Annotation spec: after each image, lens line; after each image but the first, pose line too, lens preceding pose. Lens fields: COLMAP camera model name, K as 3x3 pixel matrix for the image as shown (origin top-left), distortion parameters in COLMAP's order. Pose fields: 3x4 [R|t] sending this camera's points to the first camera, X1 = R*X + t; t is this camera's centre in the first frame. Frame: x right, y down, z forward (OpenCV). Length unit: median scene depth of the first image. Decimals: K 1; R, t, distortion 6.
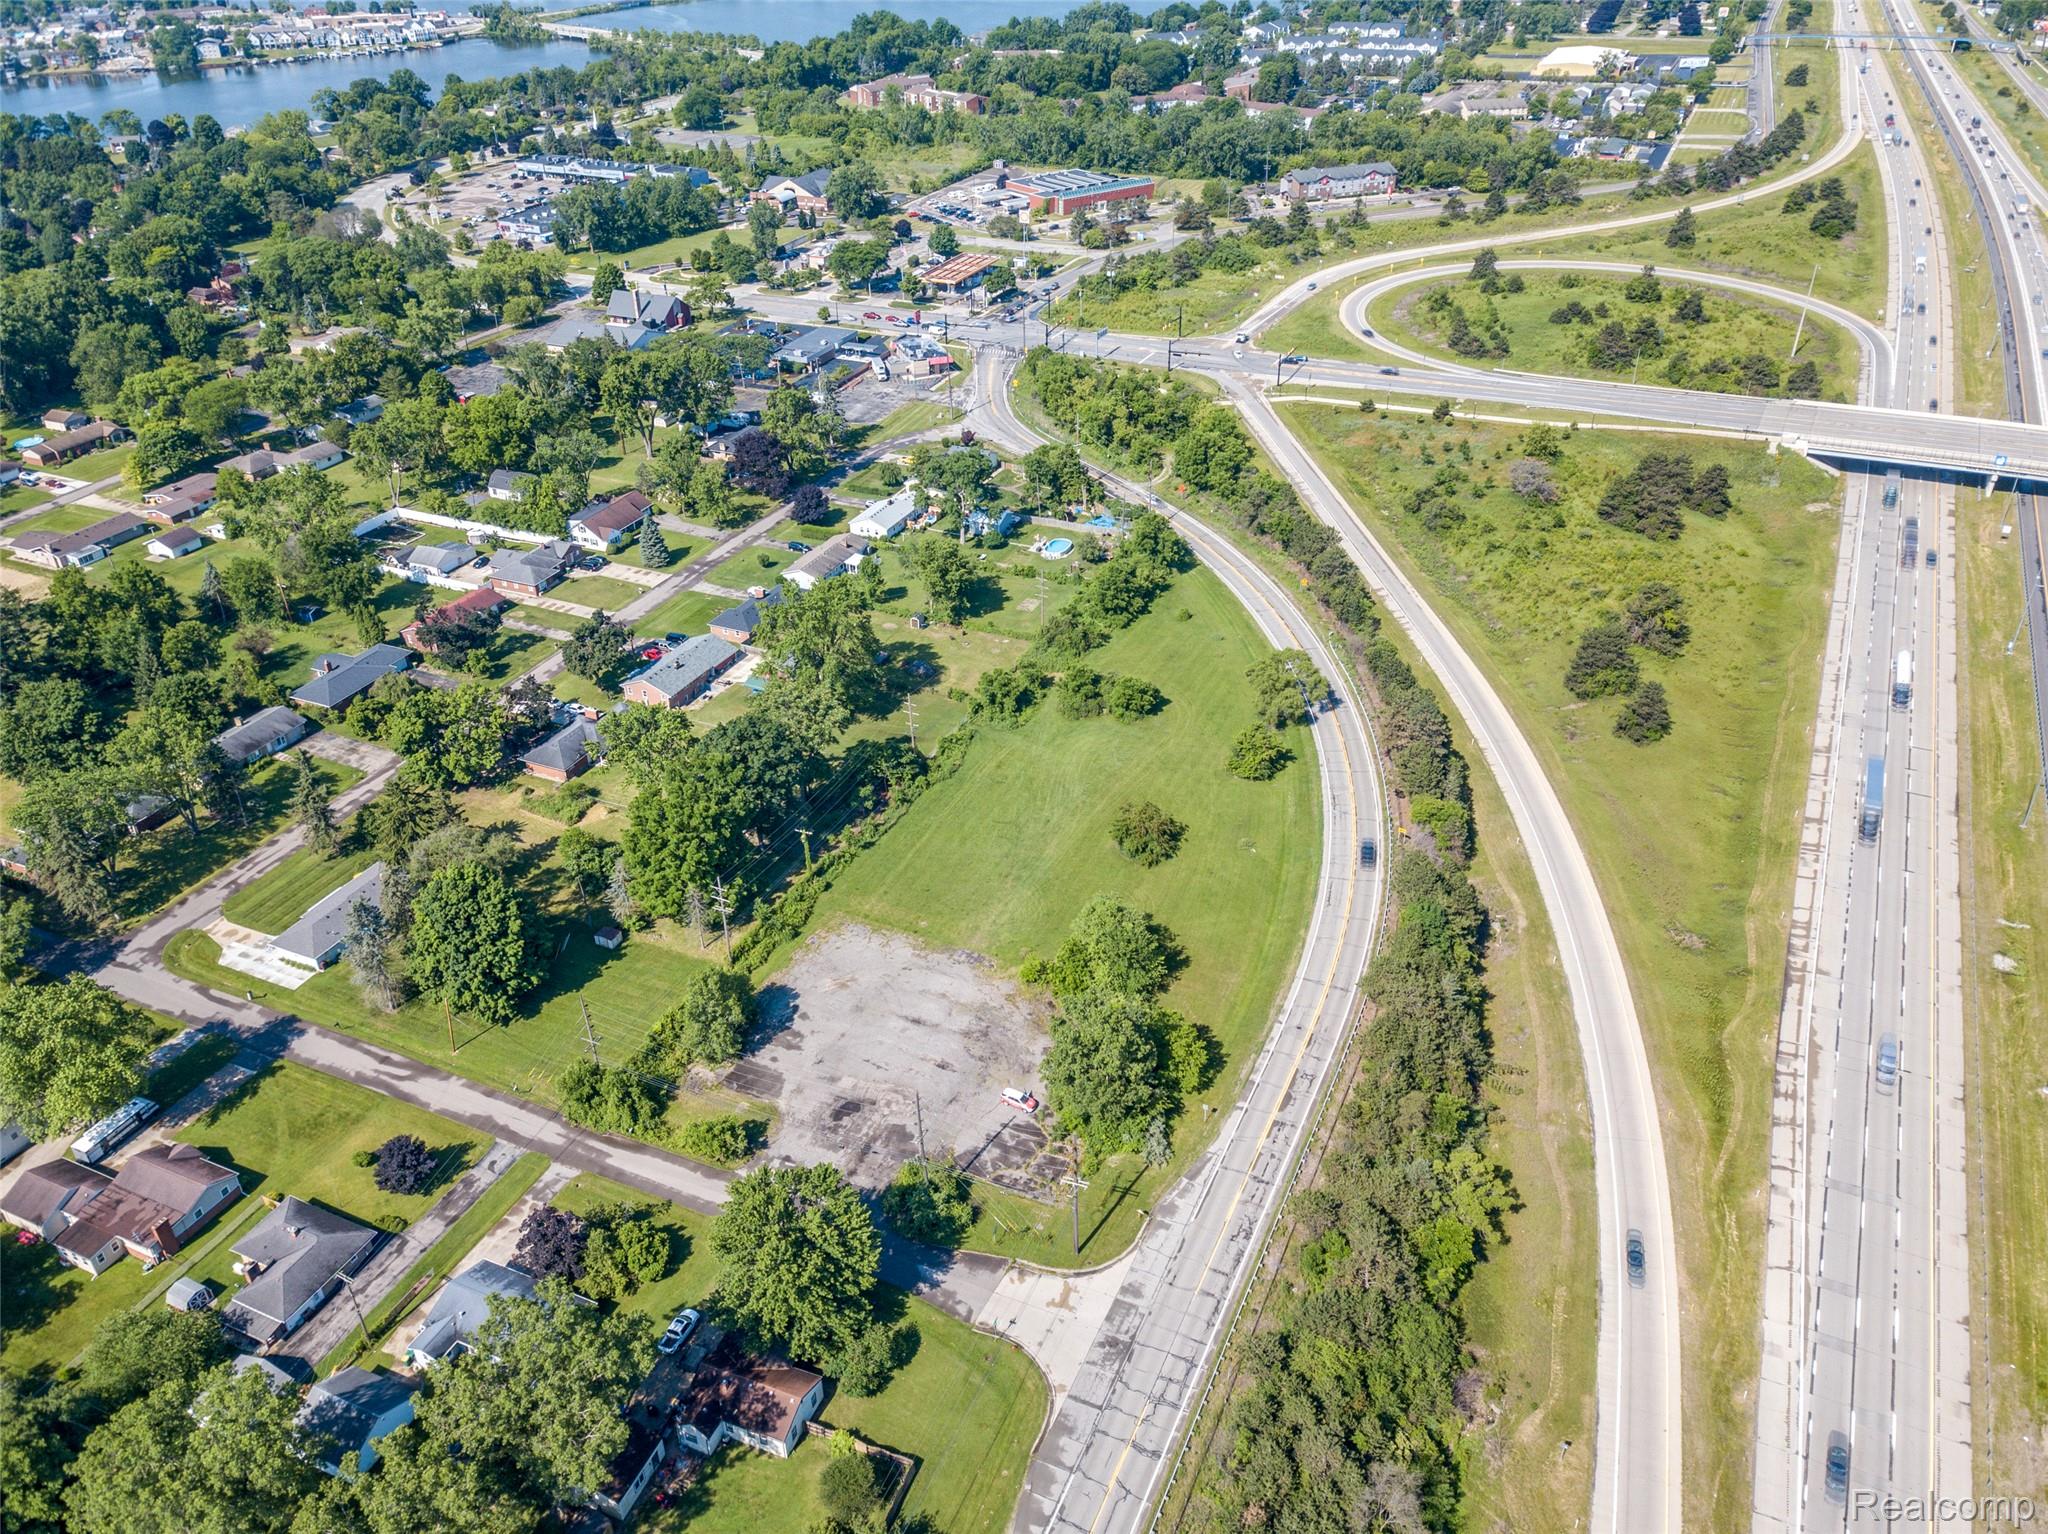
lens RADIAL K [[1564.0, 0, 1006.5], [0, 1564.0, 771.6], [0, 0, 1]] dist [0.026836, 0.001733]
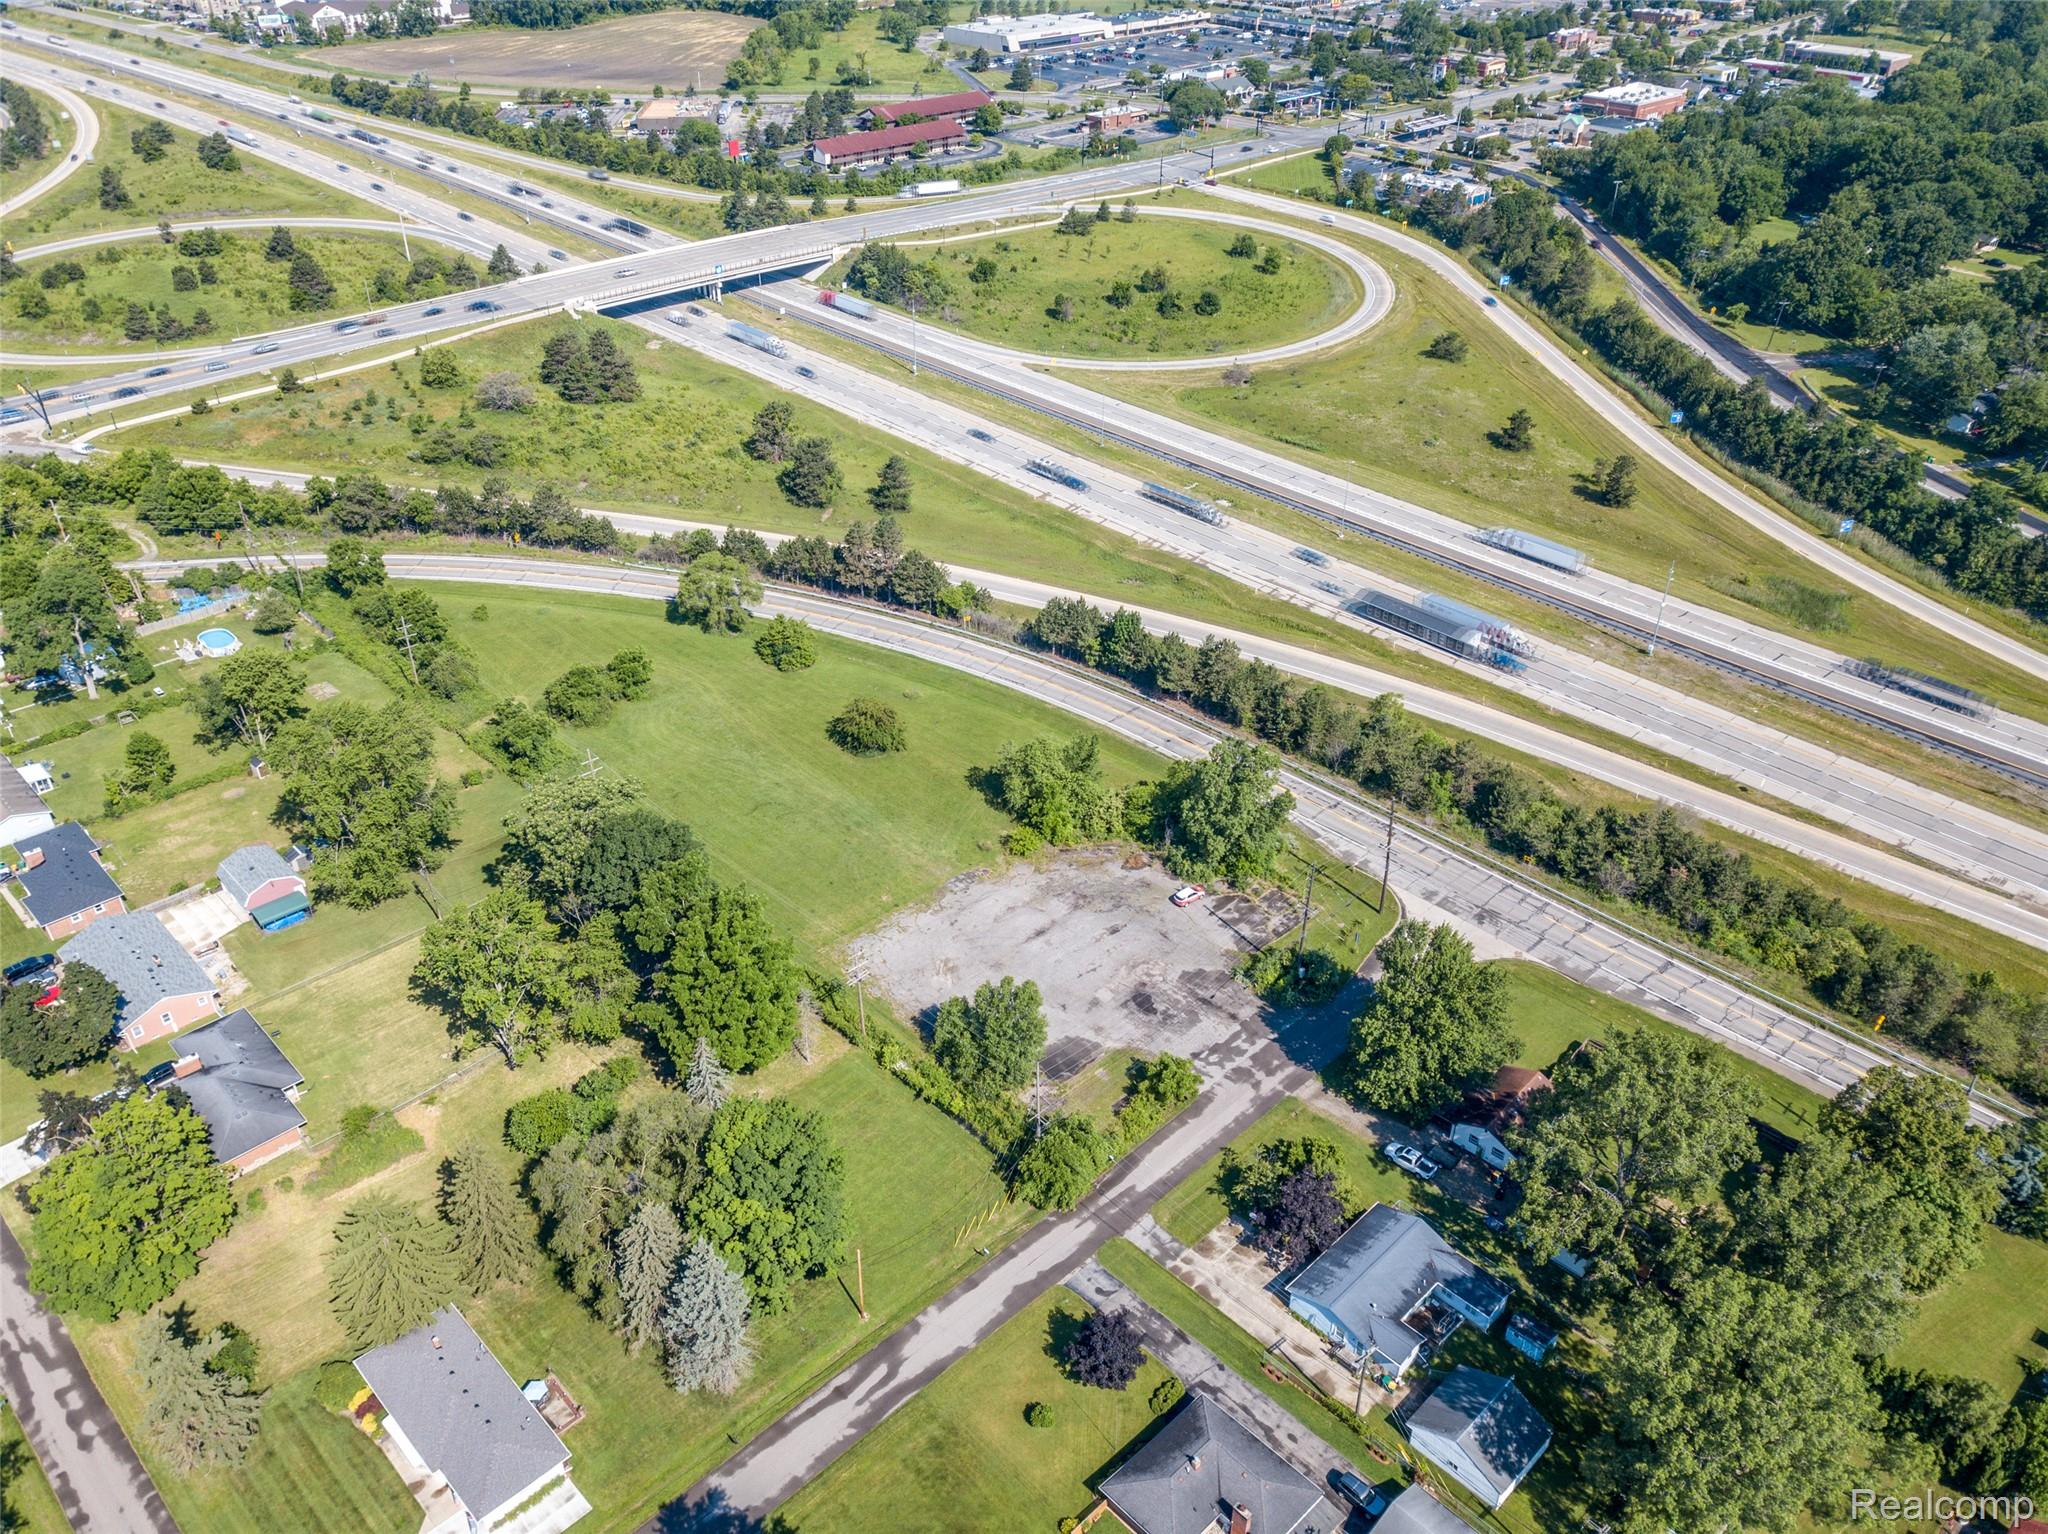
lens RADIAL K [[1564.0, 0, 1006.5], [0, 1564.0, 771.6], [0, 0, 1]] dist [0.026836, 0.001733]
pose [[0.361877, -0.492213, 0.791689, -0.465312], [0.485022, 0.824661, 0.291011, -0.126044], [-0.796115, 0.278676, 0.537160, 0.287526]]
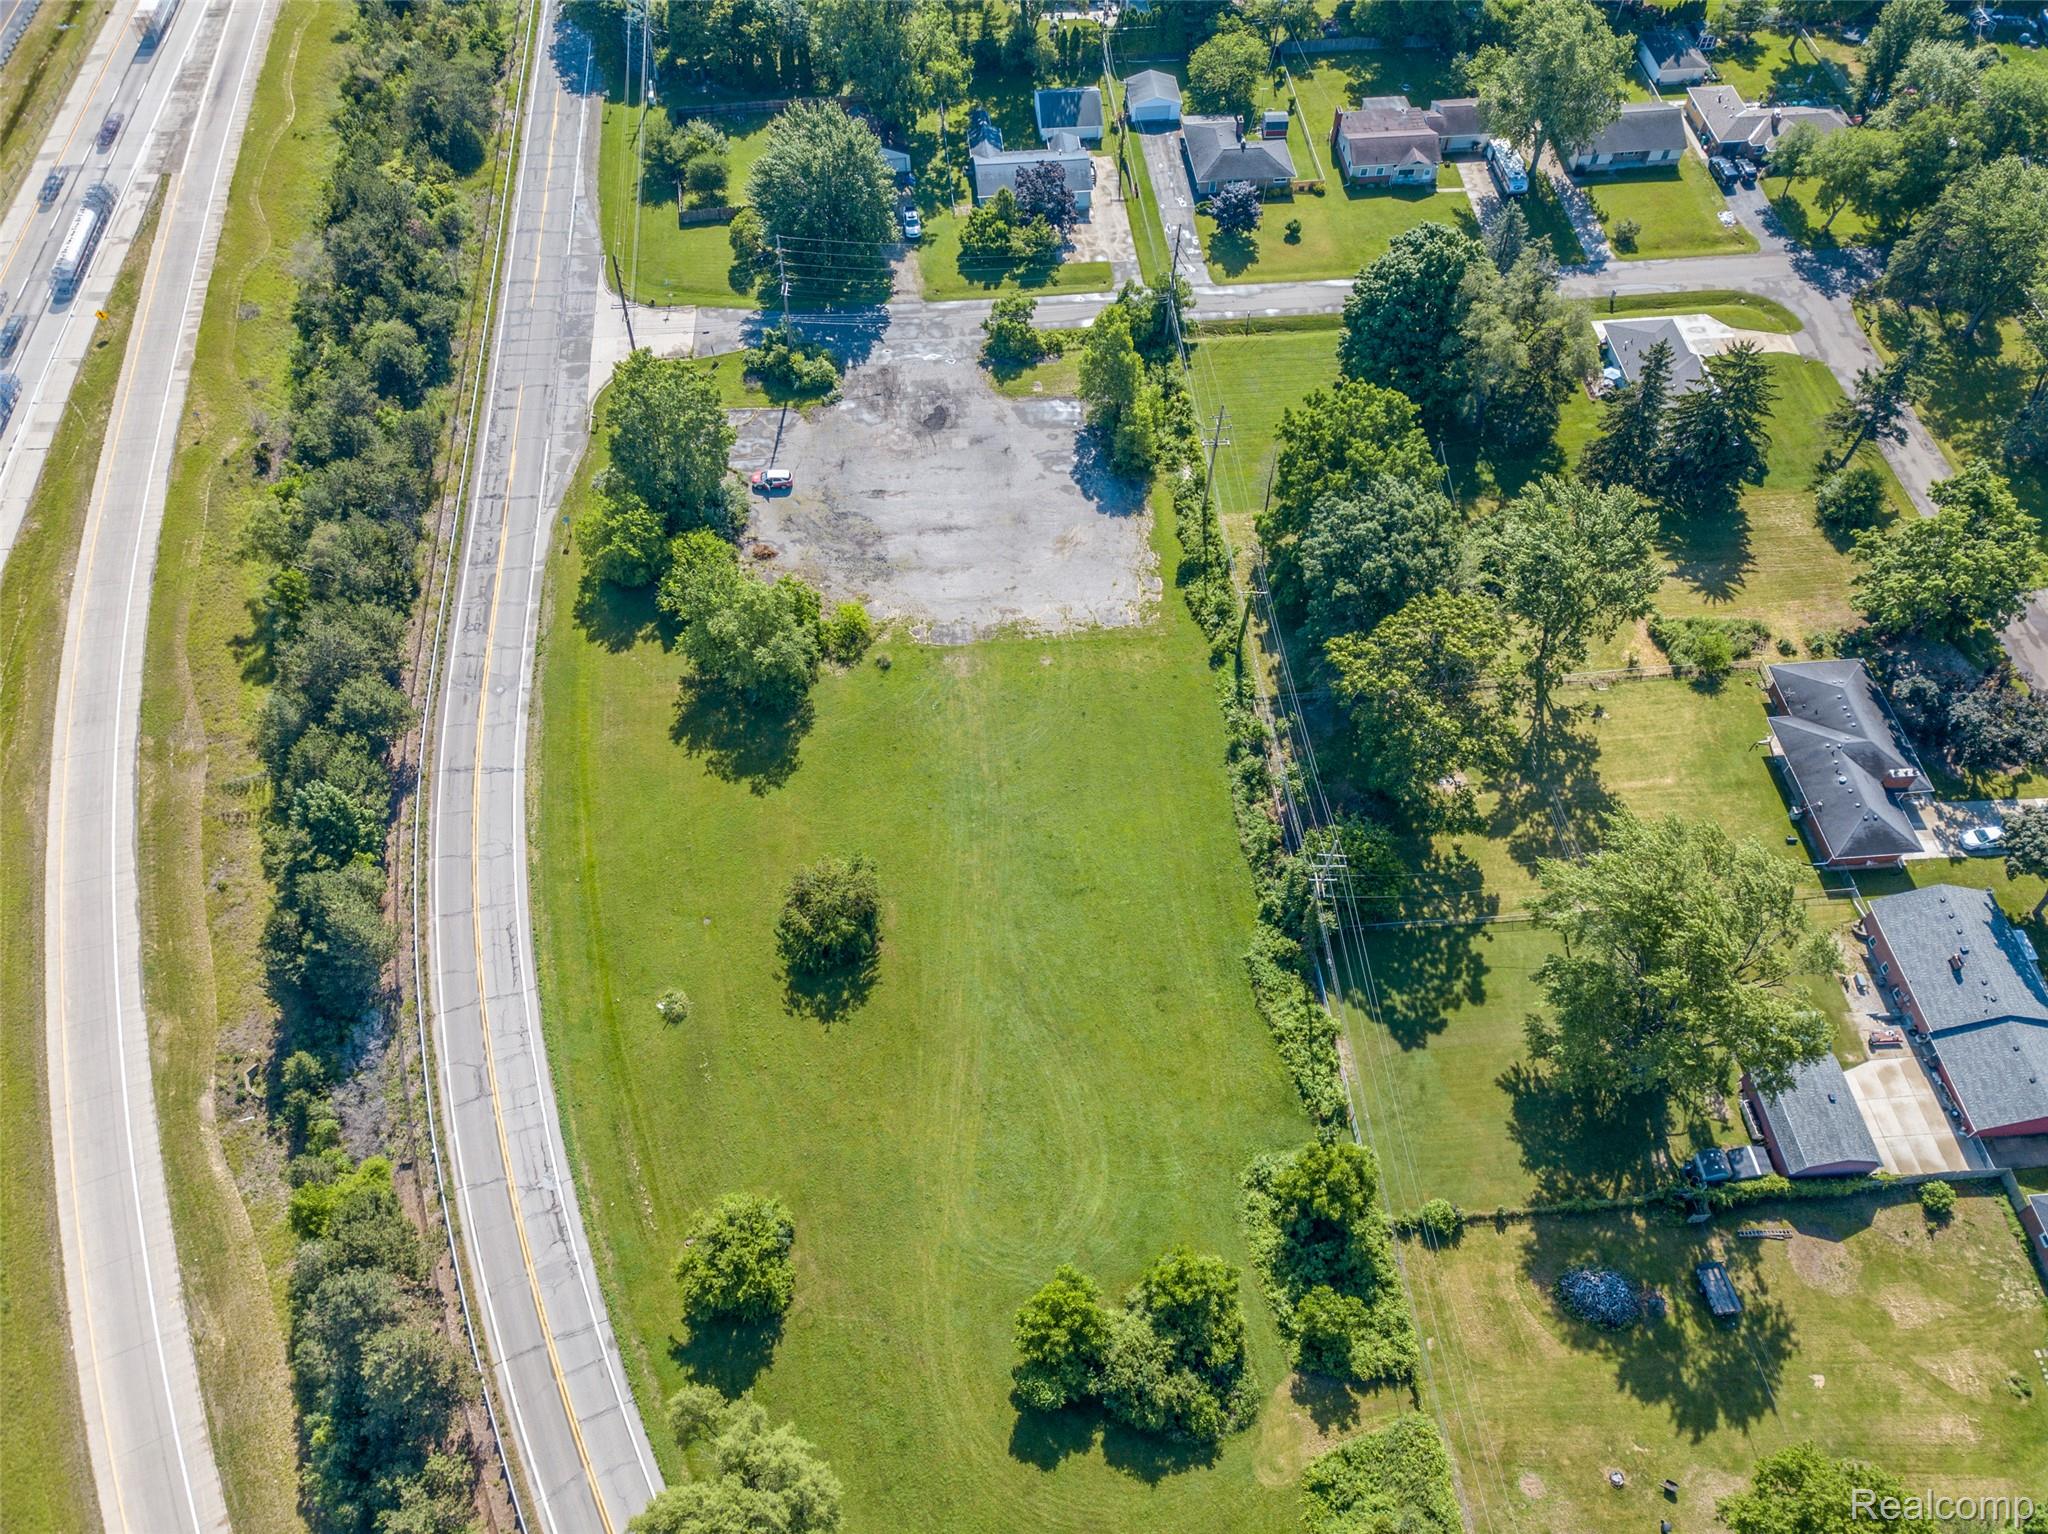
lens RADIAL K [[1564.0, 0, 1006.5], [0, 1564.0, 771.6], [0, 0, 1]] dist [0.026836, 0.001733]
pose [[-0.866141, 0.415487, -0.277797, 0.120127], [-0.248438, 0.124379, 0.960629, -0.380896], [0.433681, 0.901055, -0.004508, 0.683990]]
